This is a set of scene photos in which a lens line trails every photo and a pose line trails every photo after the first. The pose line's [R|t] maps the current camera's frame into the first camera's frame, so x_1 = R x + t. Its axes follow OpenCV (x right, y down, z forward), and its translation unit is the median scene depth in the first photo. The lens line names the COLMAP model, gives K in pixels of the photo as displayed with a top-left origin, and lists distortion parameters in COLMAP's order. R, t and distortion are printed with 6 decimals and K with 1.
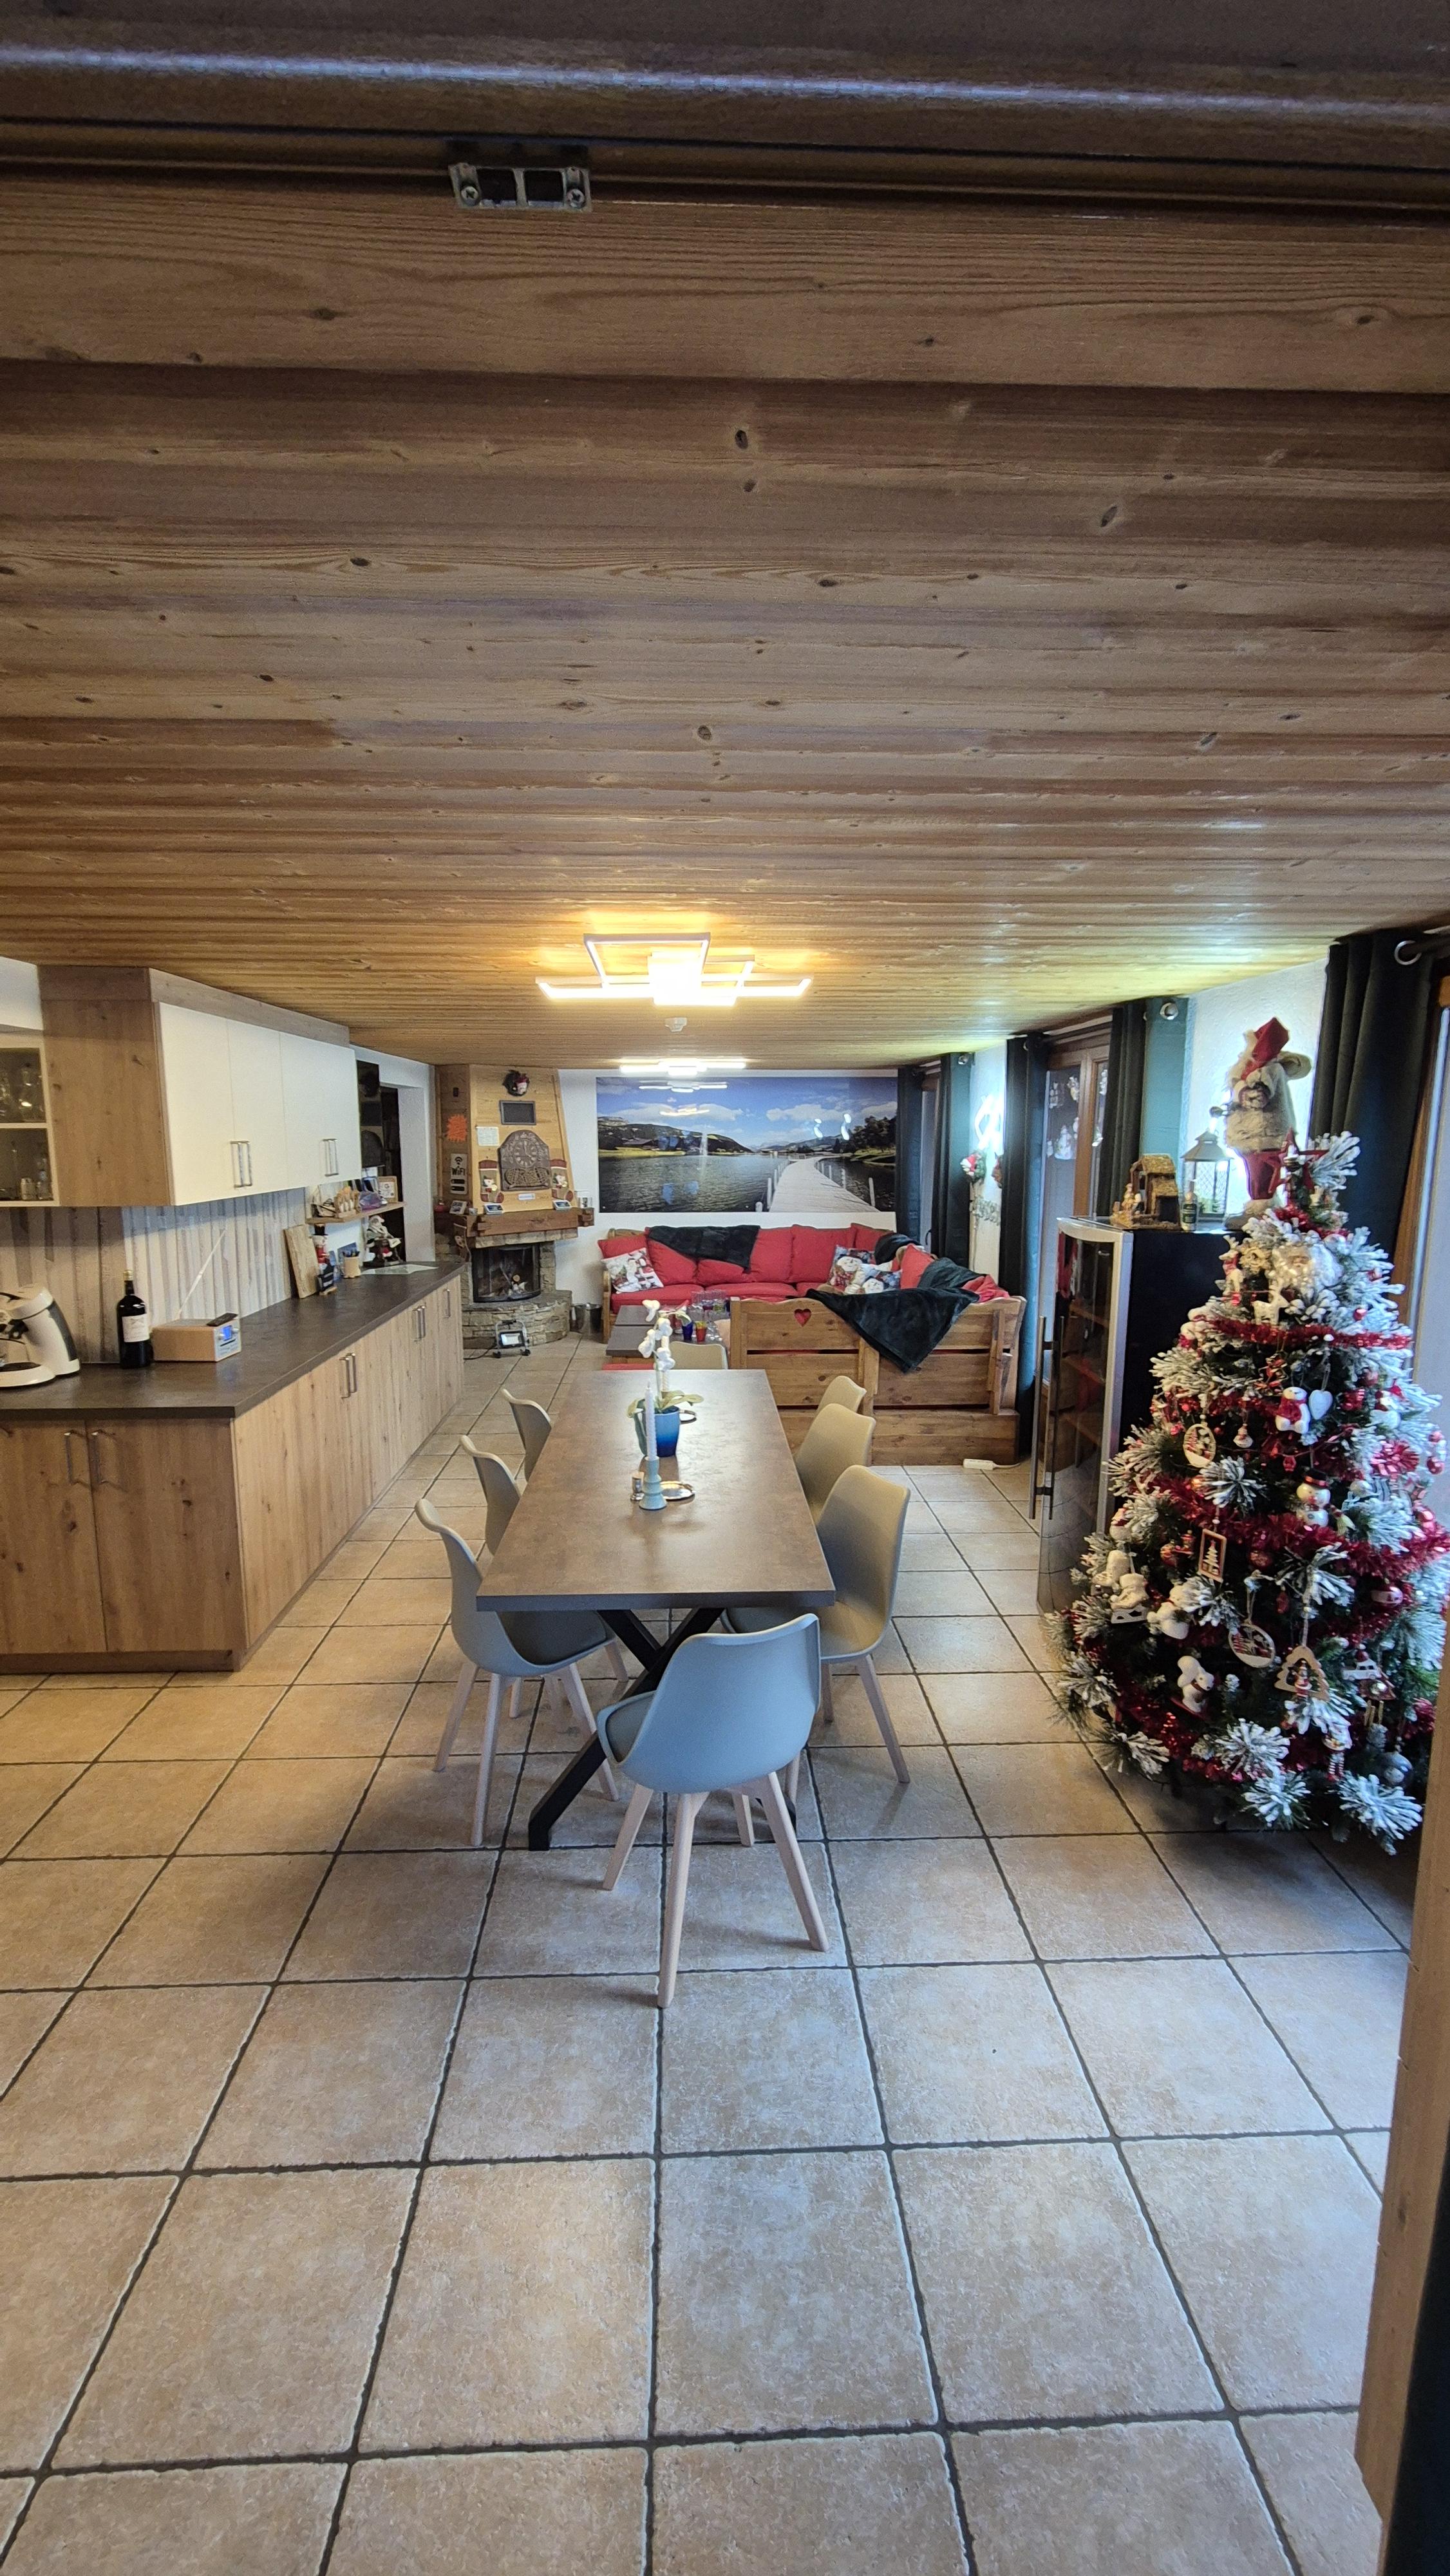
lens RADIAL K [[1093.8, 0, 717.6], [0, 1093.8, 1290.9], [0, 0, 1]] dist [-0.000220, -0.000019]
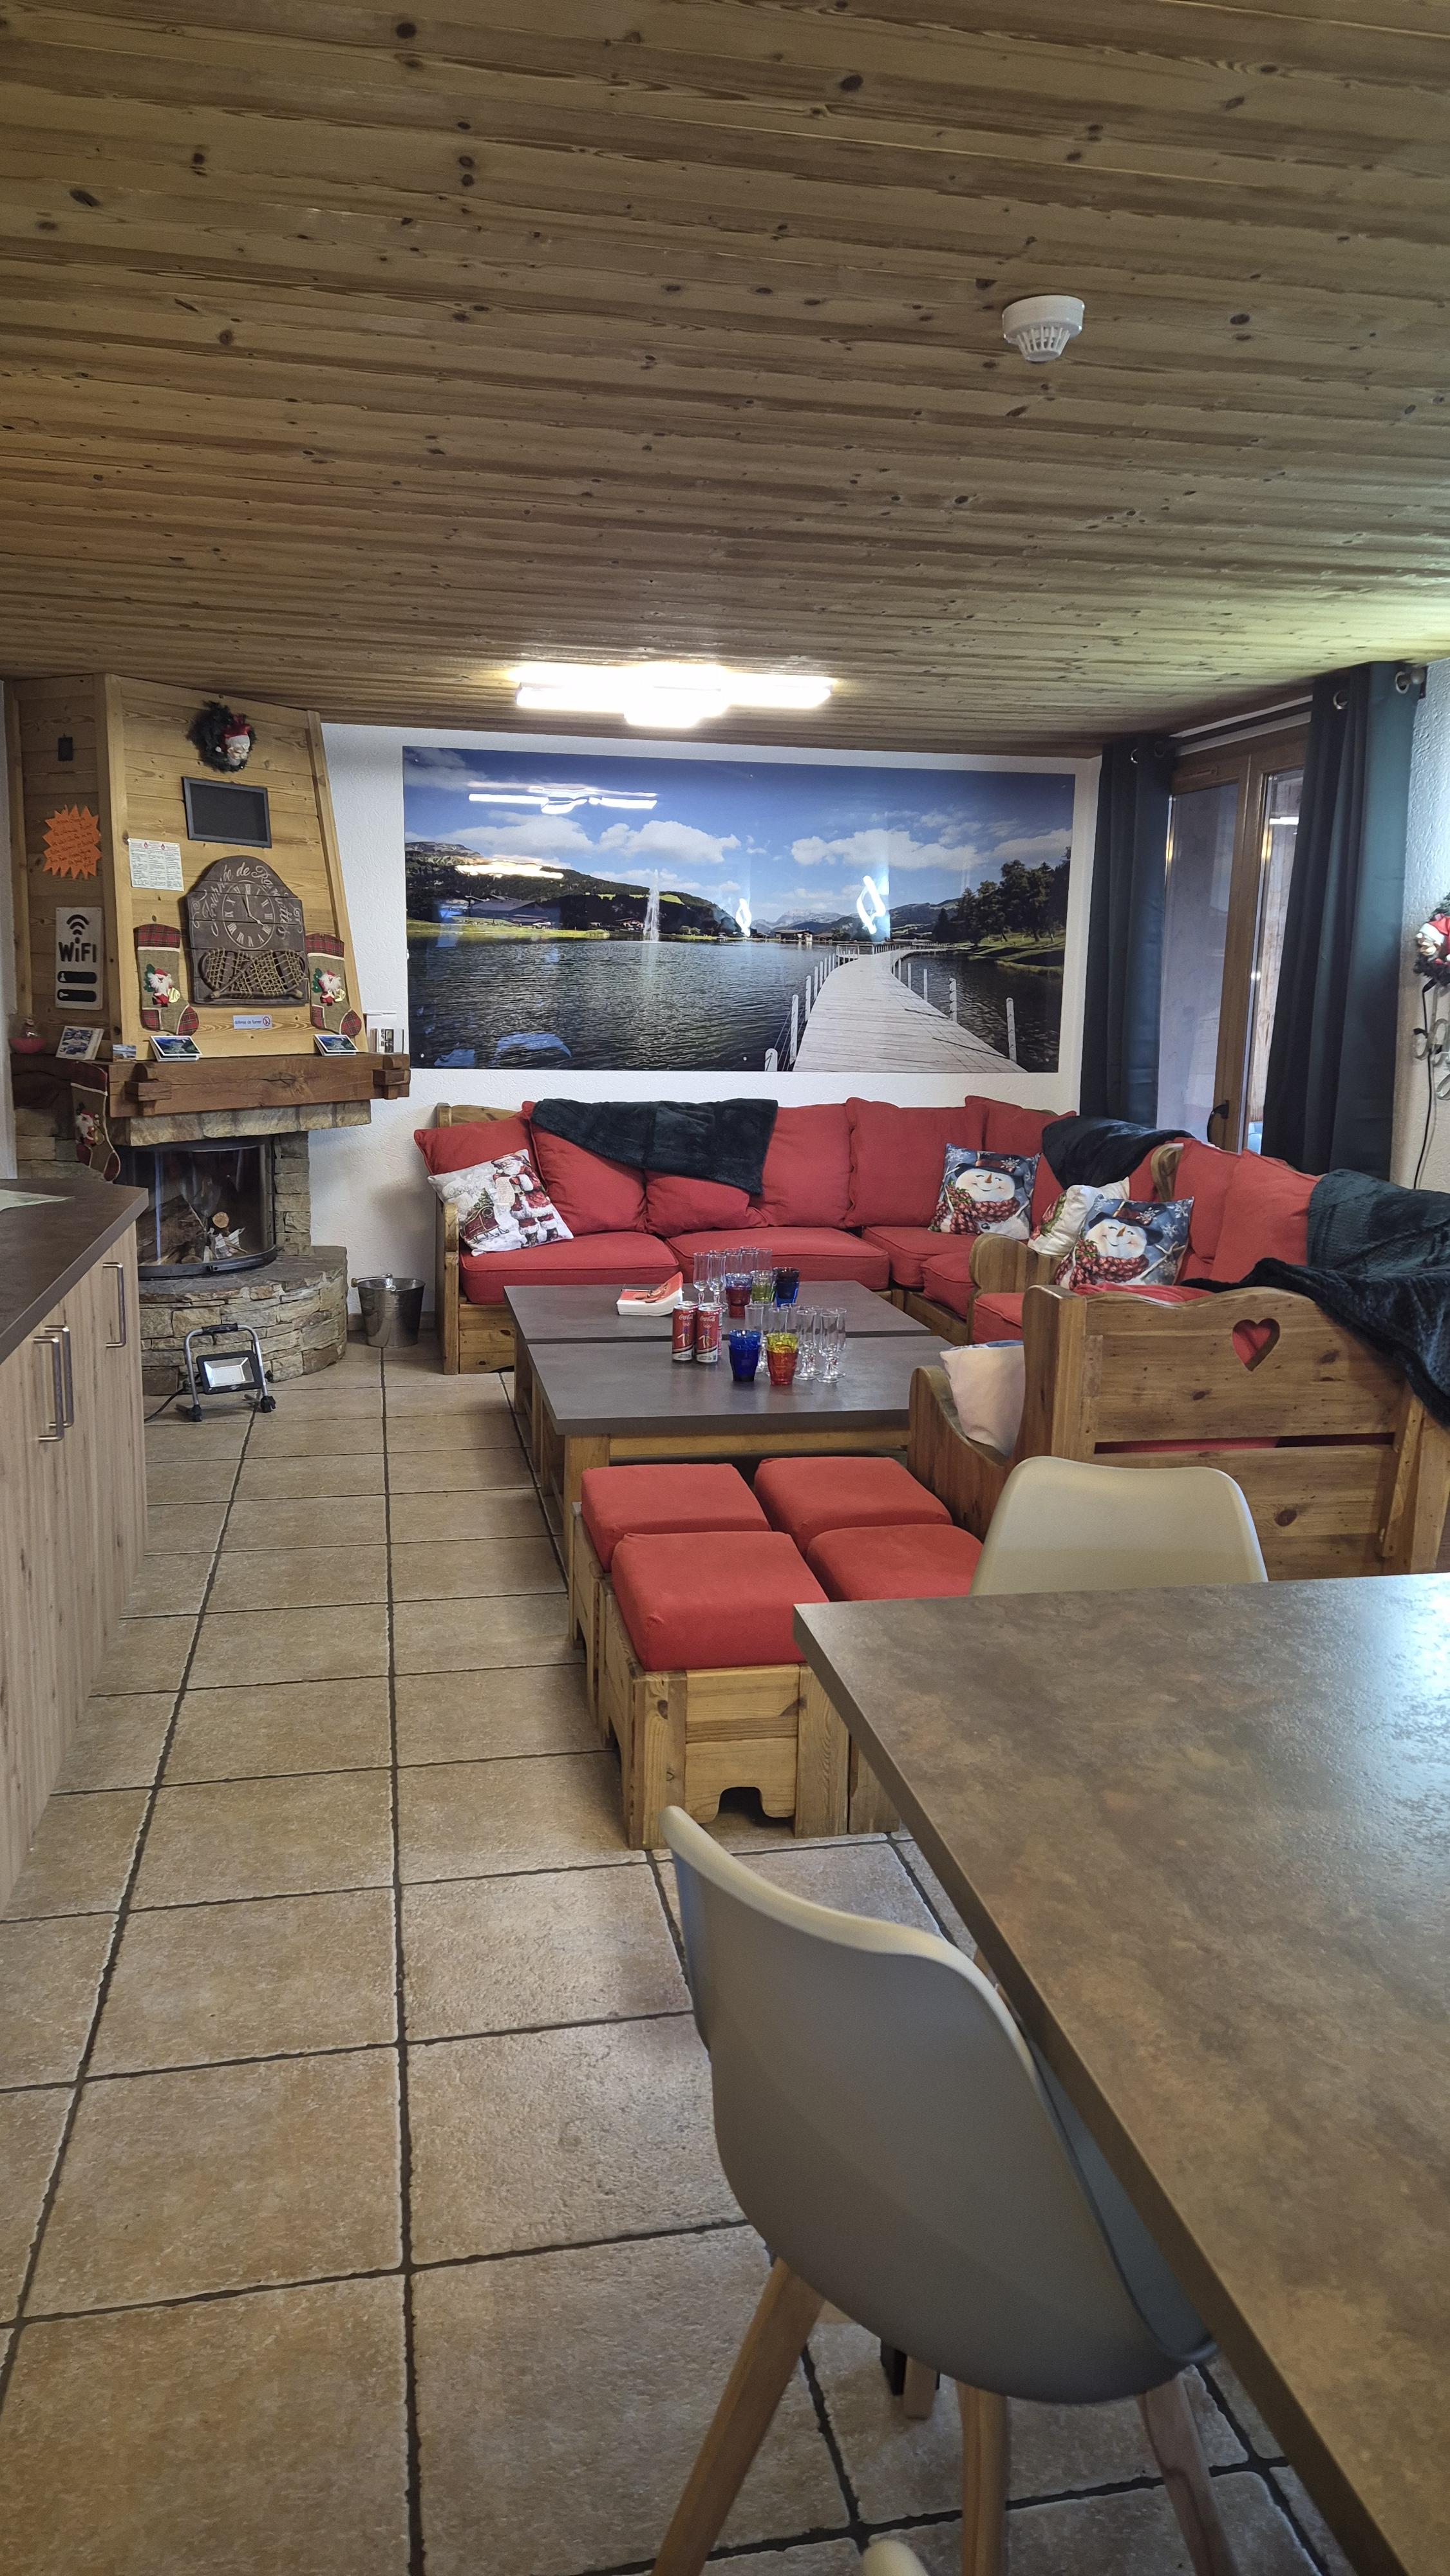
lens RADIAL K [[1718.1, 0, 725.0], [0, 1718.1, 1274.4], [0, 0, 1]] dist [0.053242, -0.000061]
pose [[0.985070, -0.009957, 0.171864, -0.108816], [0.005404, 0.999623, 0.026934, -0.007641], [-0.172067, -0.025603, 0.984752, 0.319289]]
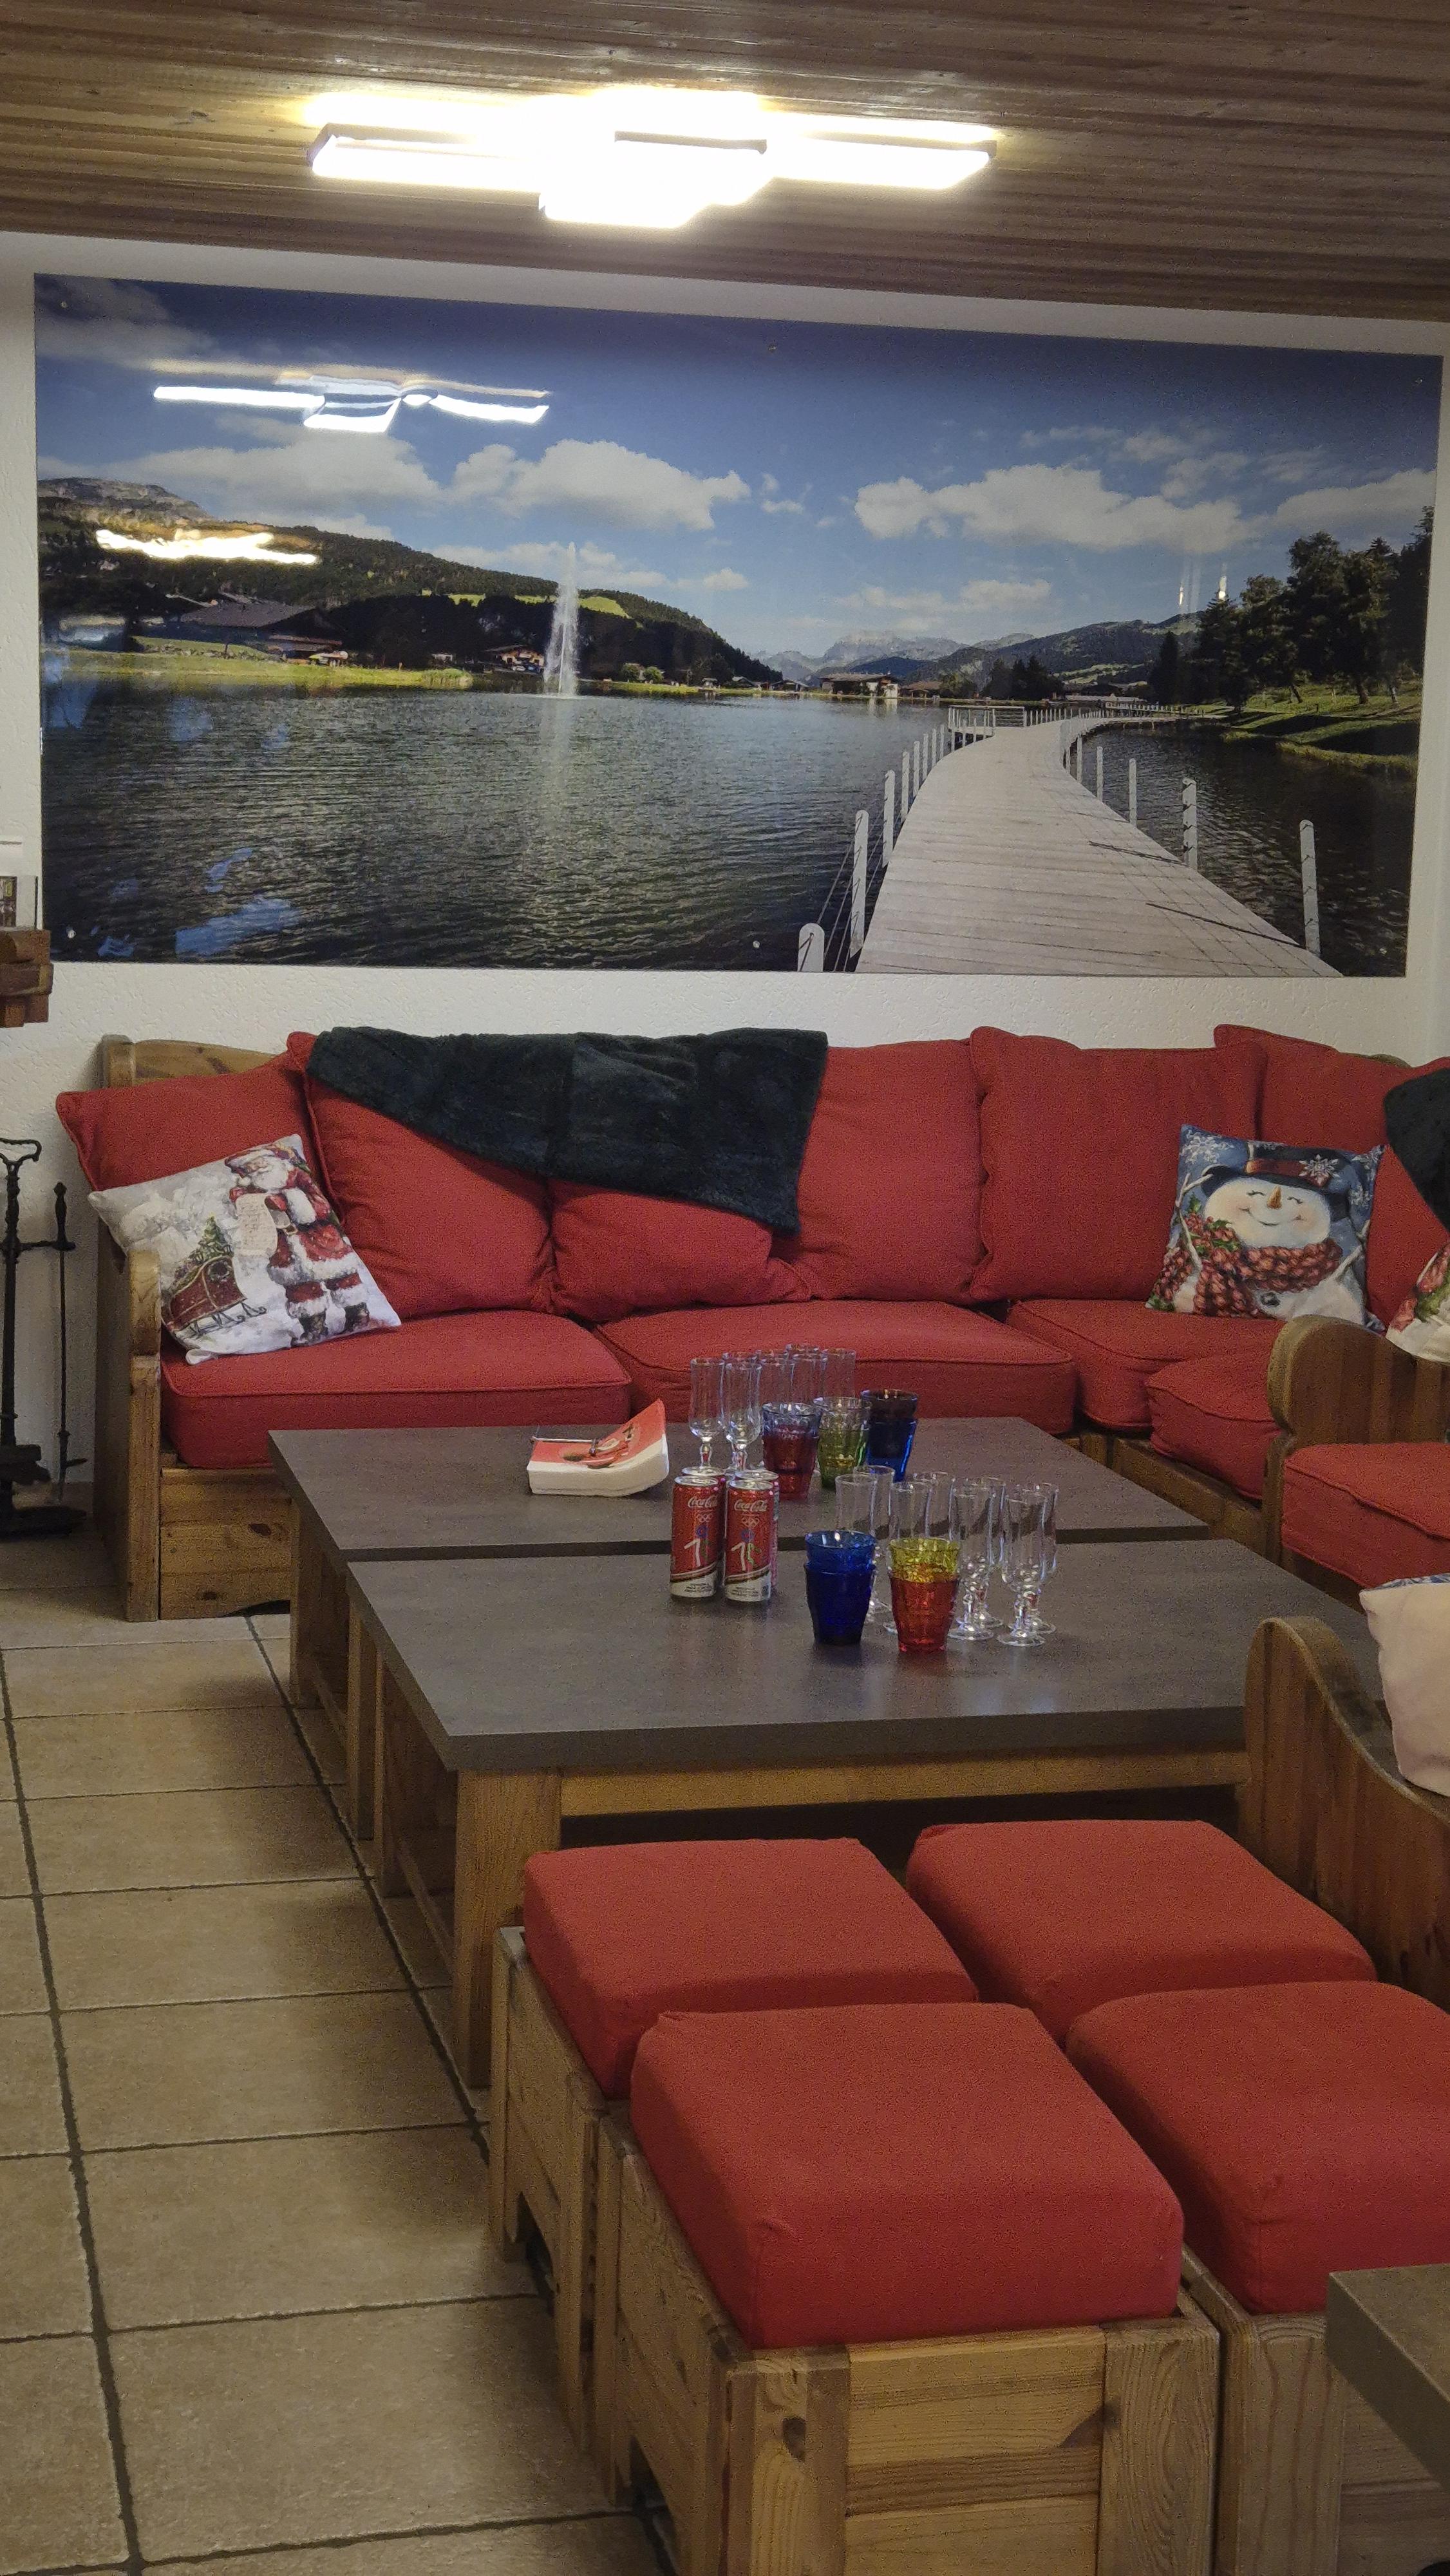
lens RADIAL K [[3448.2, 0, 735.0], [0, 3448.2, 1315.5], [0, 0, 1]] dist [0.055954, 0.000000]
pose [[0.976039, -0.006583, 0.217494, -0.129499], [0.005256, 0.999964, 0.006680, -0.009682], [-0.217530, -0.005377, 0.976039, 0.364591]]
